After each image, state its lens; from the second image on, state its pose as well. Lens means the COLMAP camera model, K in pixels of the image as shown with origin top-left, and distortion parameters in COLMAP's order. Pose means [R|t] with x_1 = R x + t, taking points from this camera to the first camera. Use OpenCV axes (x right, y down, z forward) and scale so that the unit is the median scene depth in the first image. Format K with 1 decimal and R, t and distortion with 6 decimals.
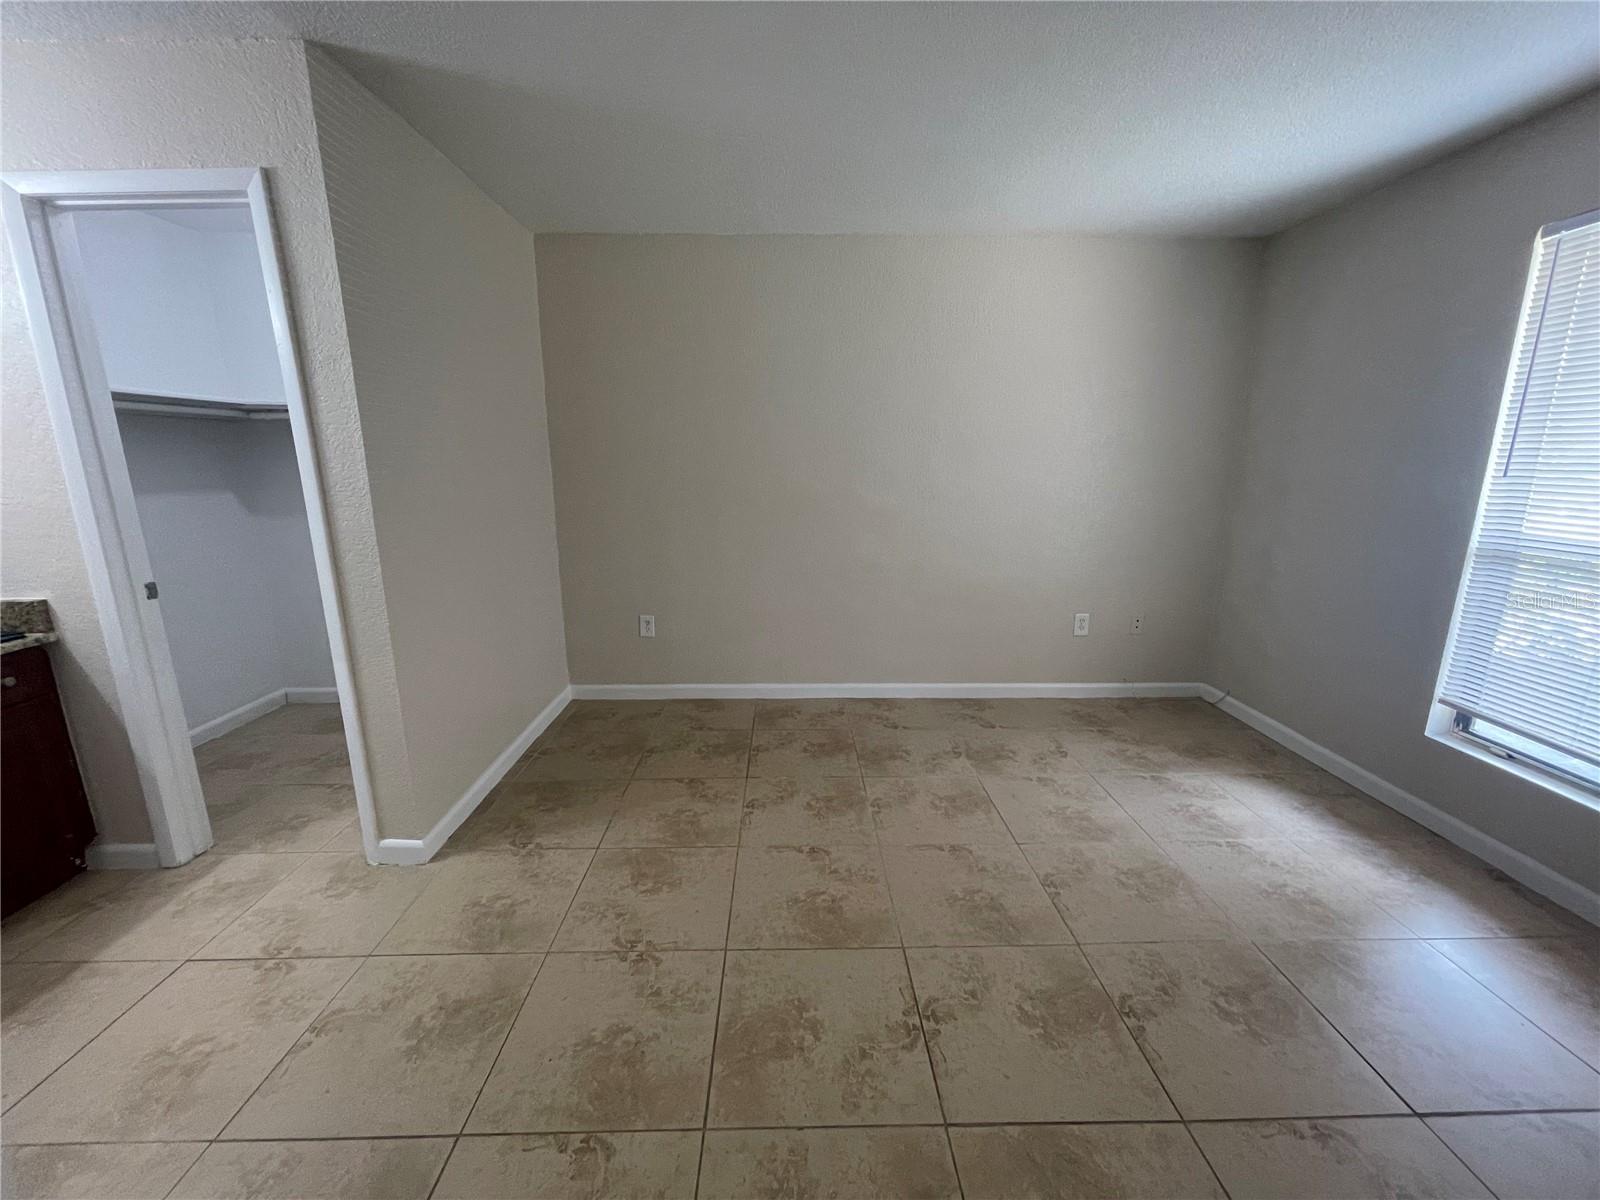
lens RADIAL K [[648.5, 0, 799.1], [0, 648.5, 605.4], [0, 0, 1]] dist [0.001815, 0.000608]
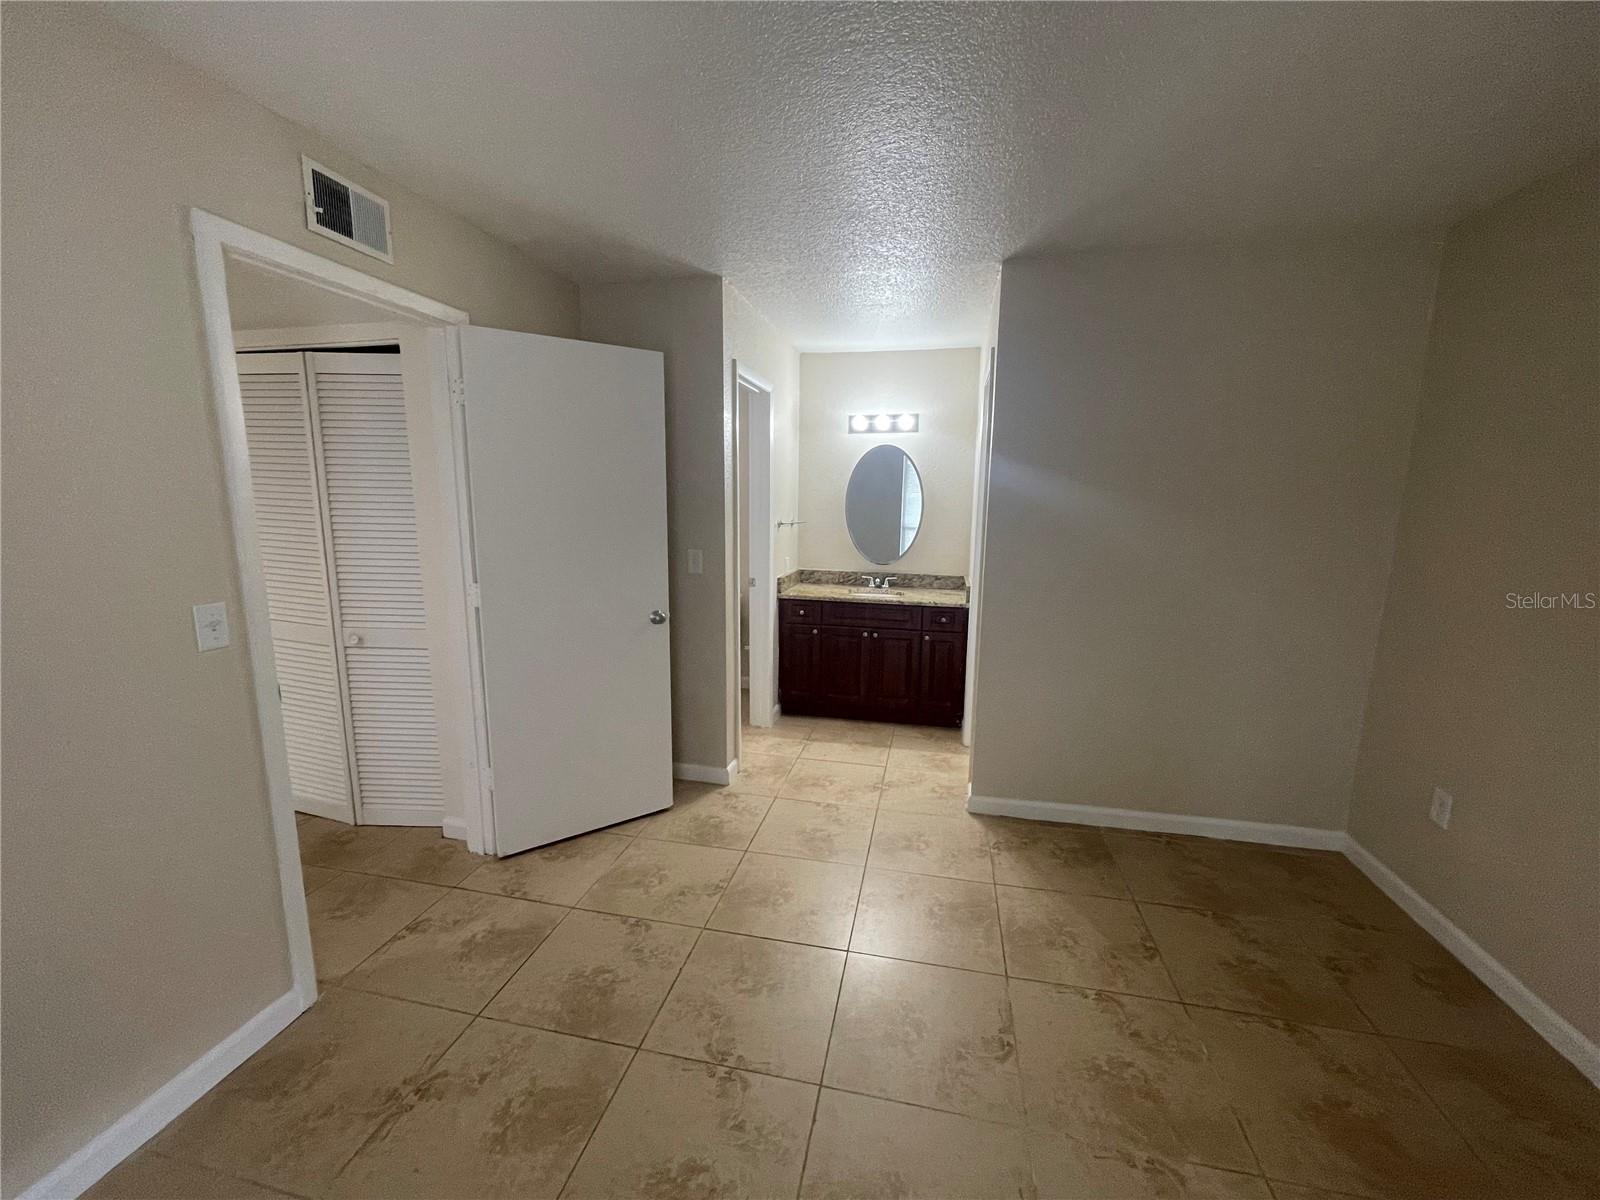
lens RADIAL K [[644.3, 0, 798.7], [0, 644.3, 603.8], [0, 0, 1]] dist [-0.001737, 0.000926]
pose [[-0.232817, 0.167031, -0.958069, 0.632554], [-0.225343, 0.949064, 0.220221, -0.204767], [0.946053, 0.267165, -0.183319, 0.670677]]
